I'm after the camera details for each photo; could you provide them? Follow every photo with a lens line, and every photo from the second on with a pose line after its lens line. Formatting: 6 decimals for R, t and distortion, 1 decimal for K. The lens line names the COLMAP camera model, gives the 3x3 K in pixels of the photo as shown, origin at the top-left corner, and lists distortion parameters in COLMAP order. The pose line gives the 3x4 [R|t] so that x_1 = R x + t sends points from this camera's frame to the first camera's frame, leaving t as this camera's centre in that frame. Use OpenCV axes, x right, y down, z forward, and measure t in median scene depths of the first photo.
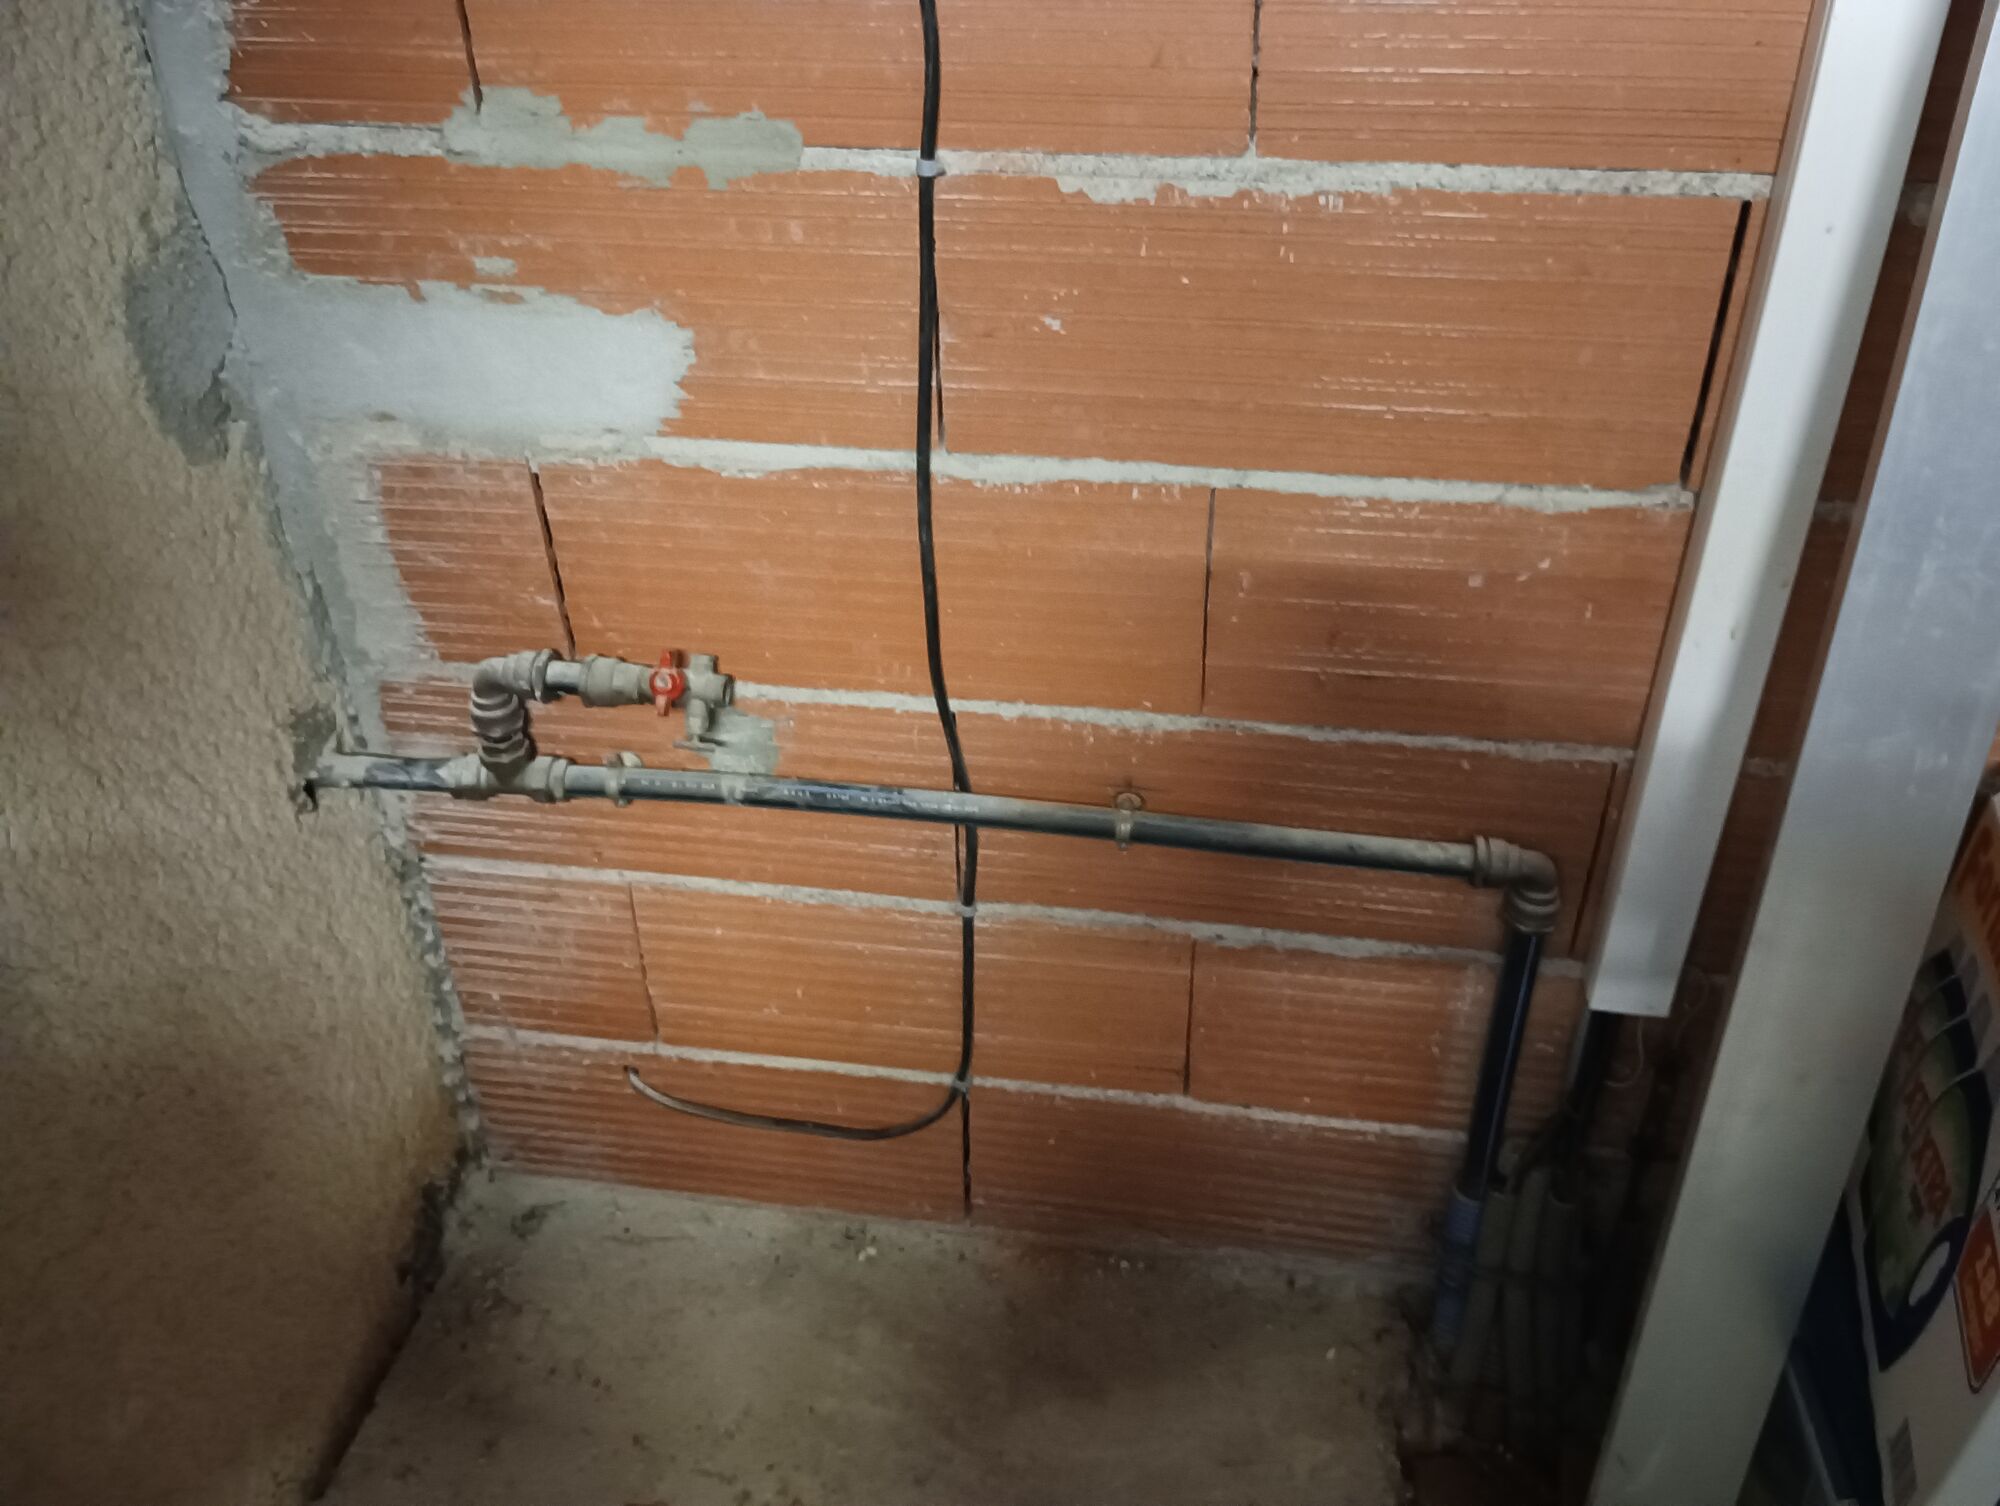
lens RADIAL K [[1576.3, 0, 1000.0], [0, 1576.3, 753.0], [0, 0, 1]] dist [0.069860, -0.153838]
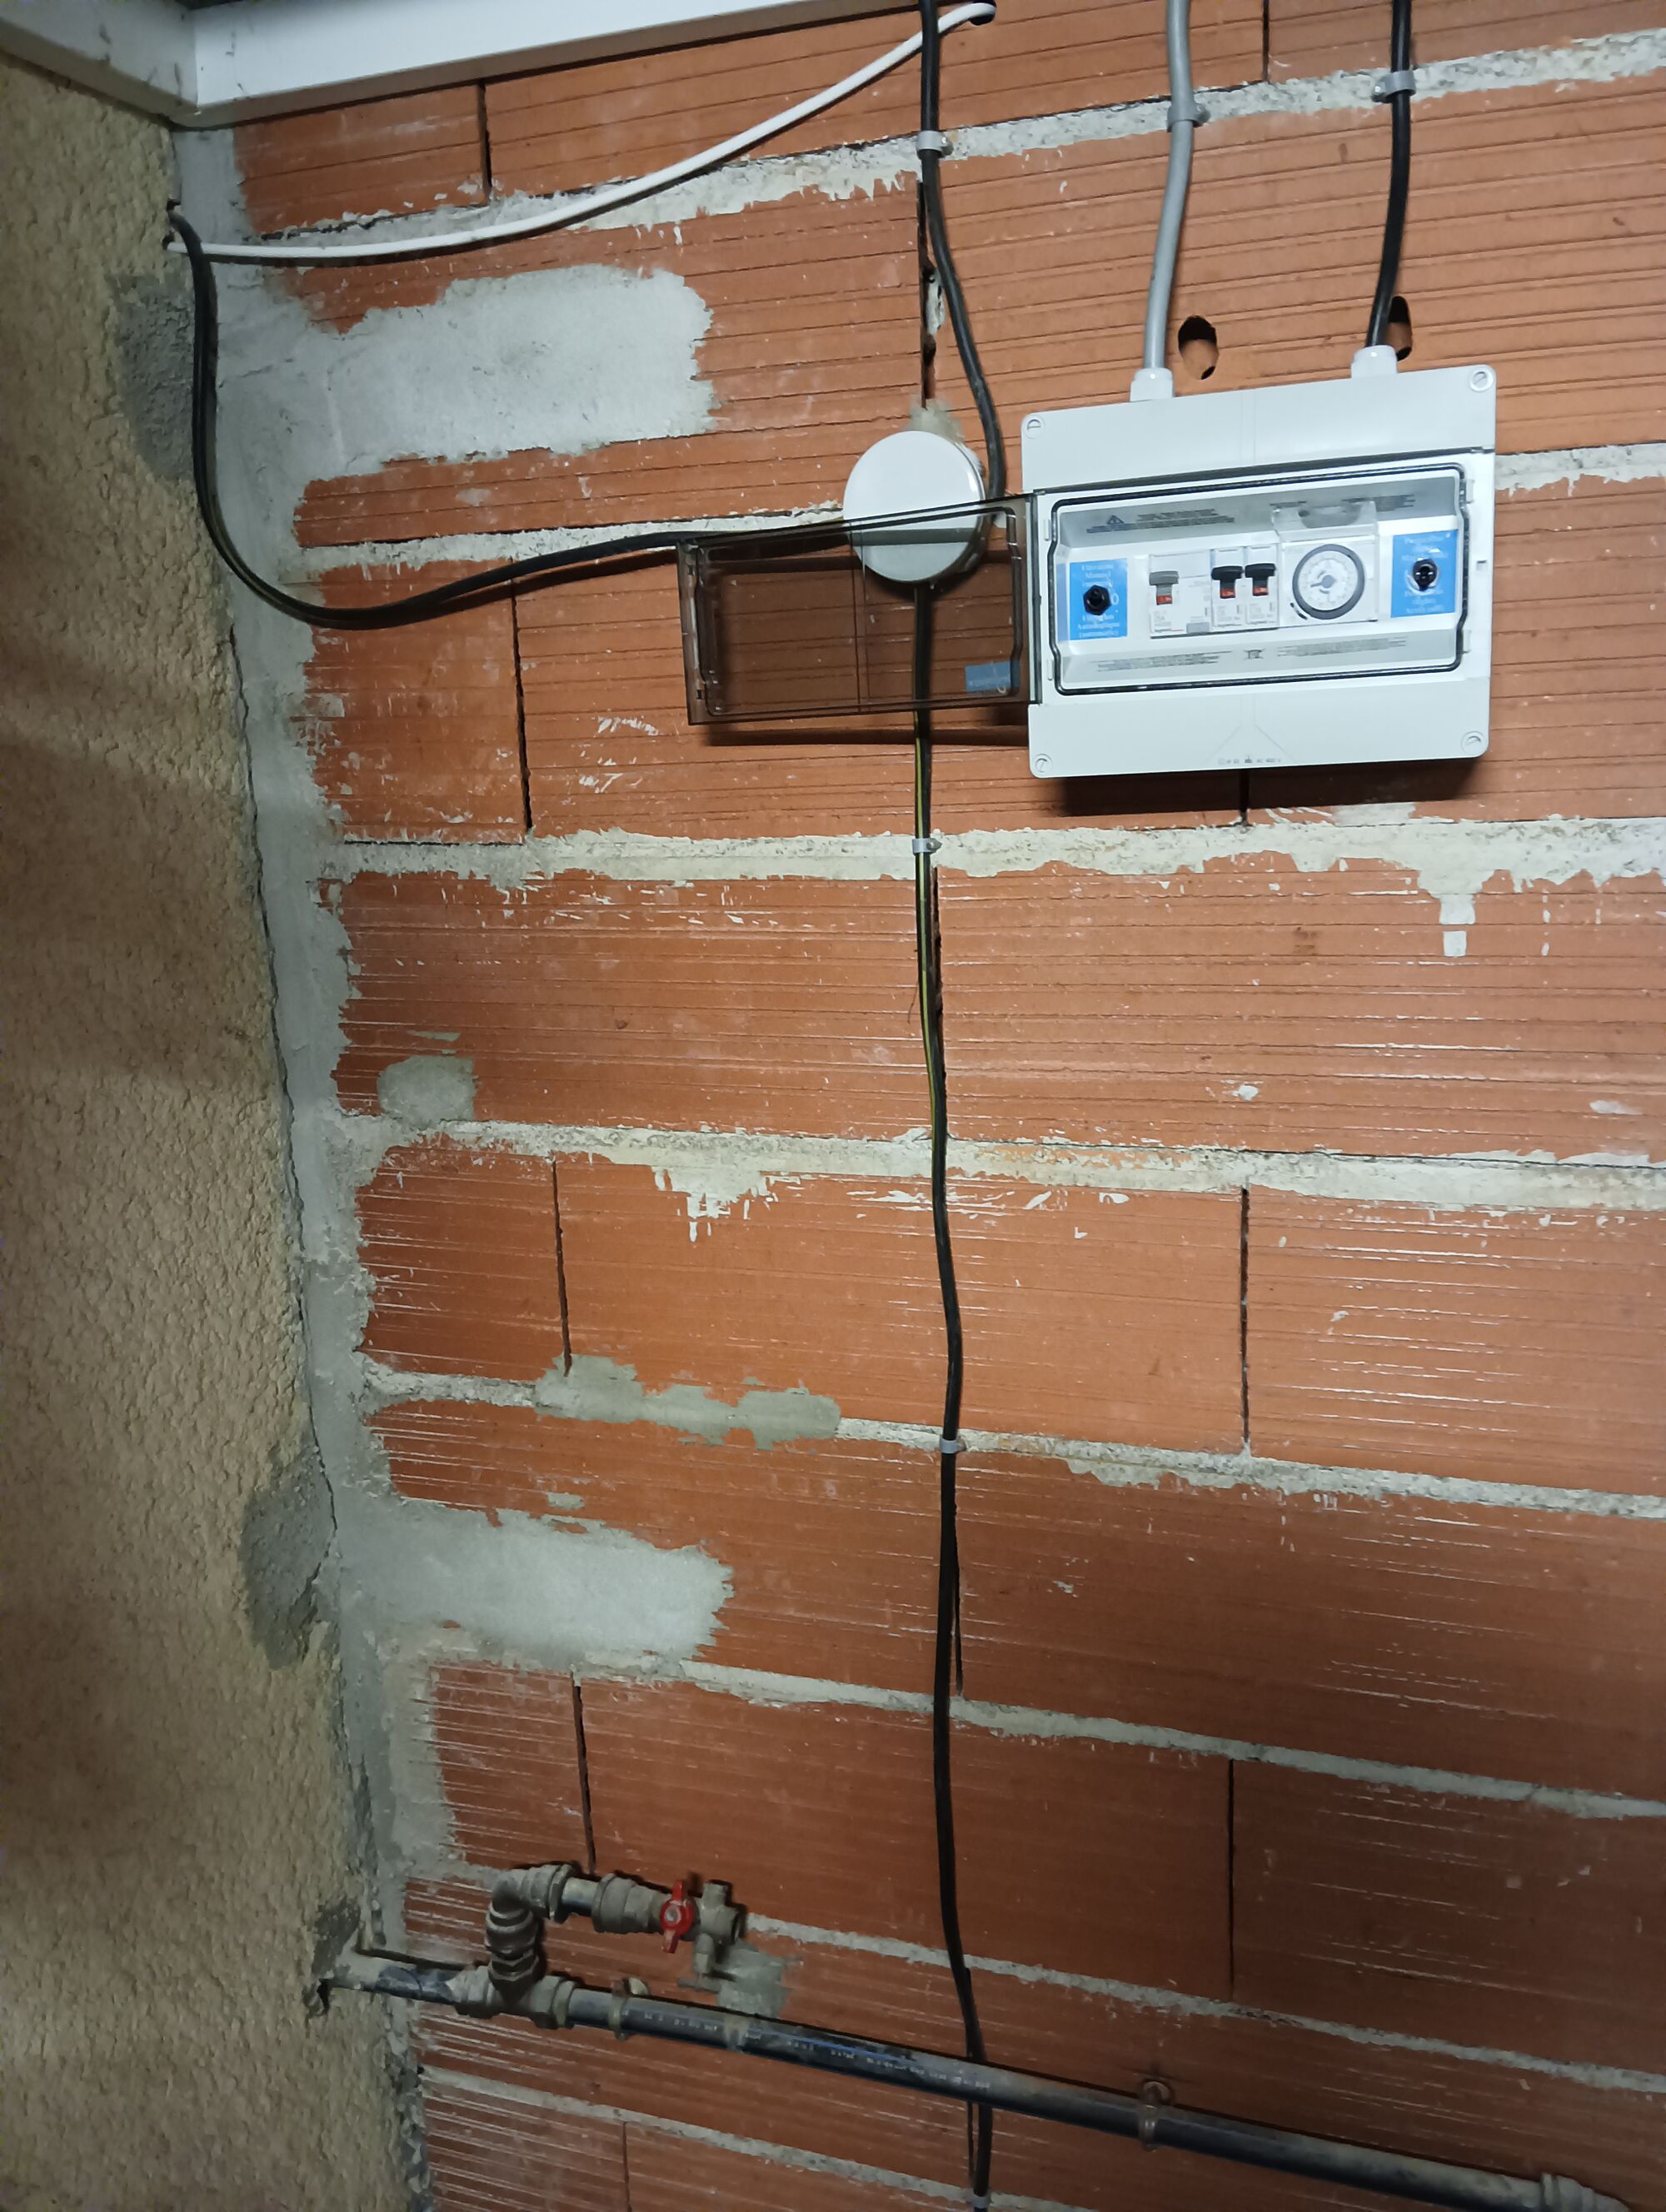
lens RADIAL K [[1743.5, 0, 853.6], [0, 1743.5, 1106.7], [0, 0, 1]] dist [0.069860, -0.153838]
pose [[0.986445, 0.009219, -0.163831, 0.076649], [-0.070825, 0.924550, -0.374422, -0.113754], [0.148018, 0.380950, 0.912671, -0.185786]]
